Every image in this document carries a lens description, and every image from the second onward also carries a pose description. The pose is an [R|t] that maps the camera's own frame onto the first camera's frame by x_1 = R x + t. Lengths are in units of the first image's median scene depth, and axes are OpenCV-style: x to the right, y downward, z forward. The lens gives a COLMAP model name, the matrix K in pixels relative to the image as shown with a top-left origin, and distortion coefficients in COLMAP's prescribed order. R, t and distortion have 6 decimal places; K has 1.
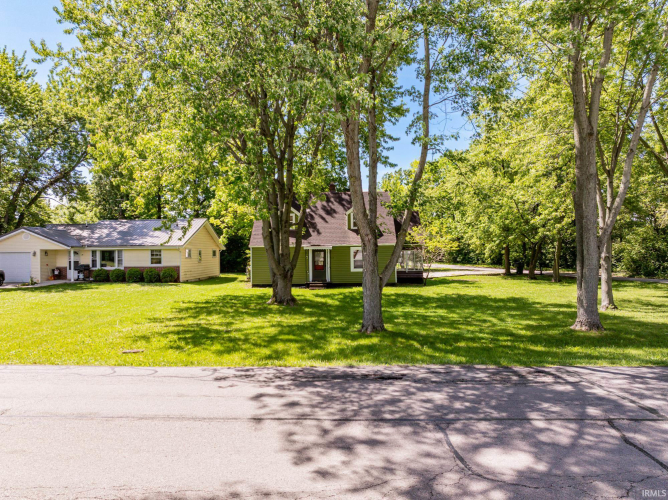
lens RADIAL K [[469.3, 0, 334.3], [0, 469.3, 250.8], [0, 0, 1]] dist [-0.010254, -0.003972]
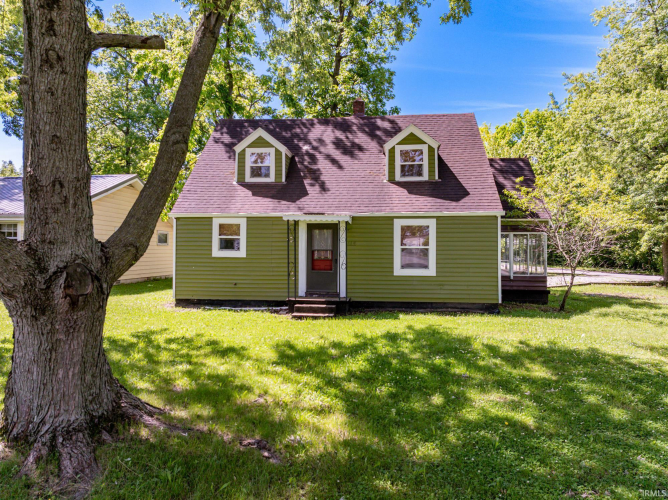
lens RADIAL K [[469.3, 0, 333.0], [0, 469.3, 251.1], [0, 0, 1]] dist [-0.010254, -0.003972]
pose [[0.997901, 0.014711, -0.063057, 0.005398], [-0.014712, 0.999892, 0.000452, 0.021937], [0.063057, 0.000477, 0.998010, 0.544892]]
